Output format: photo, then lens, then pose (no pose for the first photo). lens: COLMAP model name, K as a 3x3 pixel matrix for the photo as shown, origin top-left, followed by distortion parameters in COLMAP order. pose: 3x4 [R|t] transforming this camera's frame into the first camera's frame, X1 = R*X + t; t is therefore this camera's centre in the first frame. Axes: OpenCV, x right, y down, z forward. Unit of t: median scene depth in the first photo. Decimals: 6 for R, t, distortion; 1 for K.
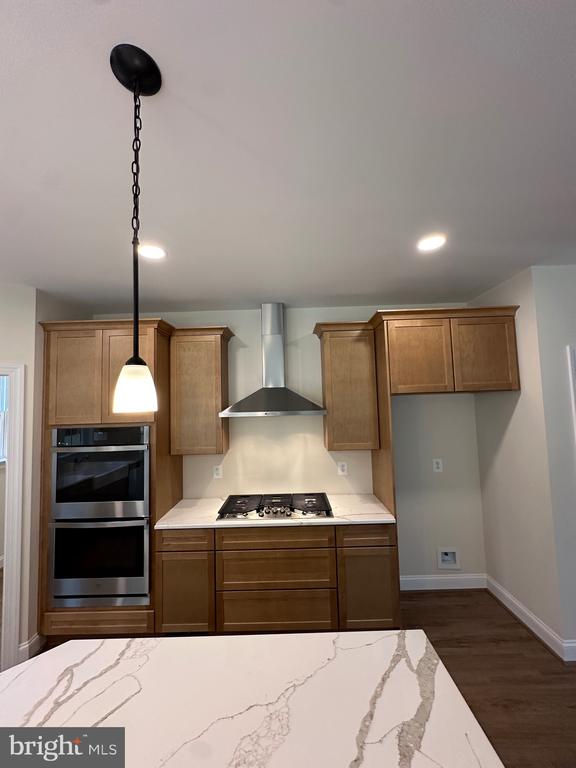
lens RADIAL K [[306.2, 0, 287.6], [0, 306.2, 382.5], [0, 0, 1]] dist [-0.001862, -0.000058]
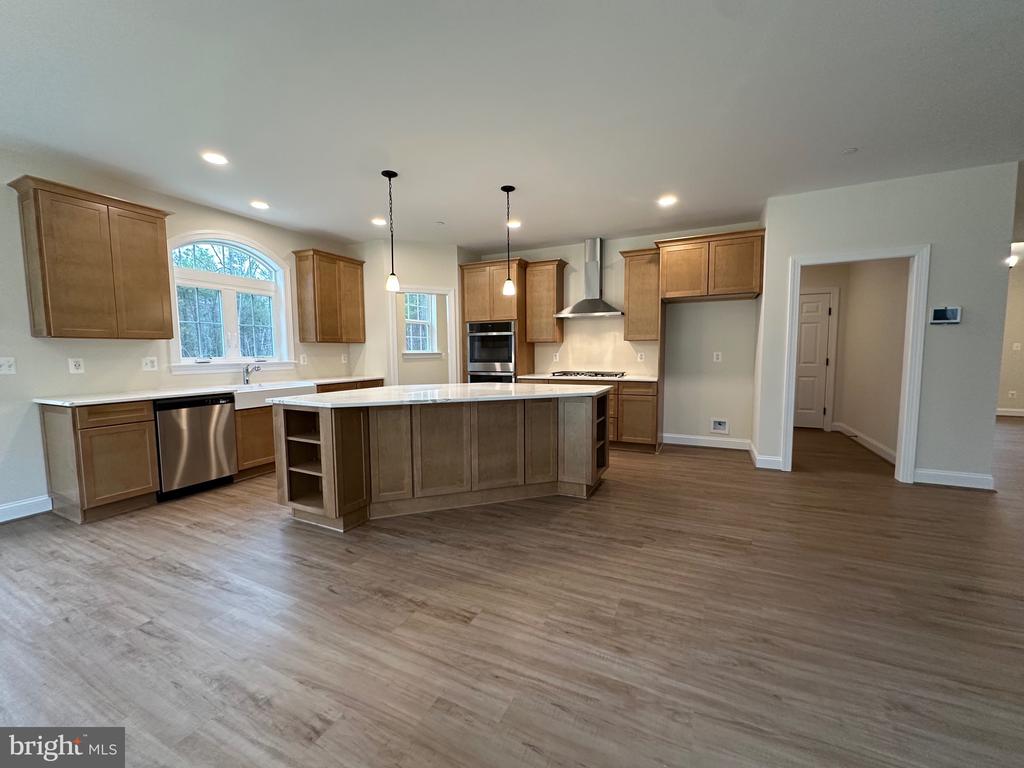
lens RADIAL K [[408.3, 0, 512.0], [0, 408.3, 384.0], [0, 0, 1]] dist [-0.001862, -0.000058]
pose [[0.904342, 0.056159, -0.423098, 0.494058], [0.009177, 0.988518, 0.150825, 0.129971], [0.426710, -0.140280, 0.893443, -1.039531]]
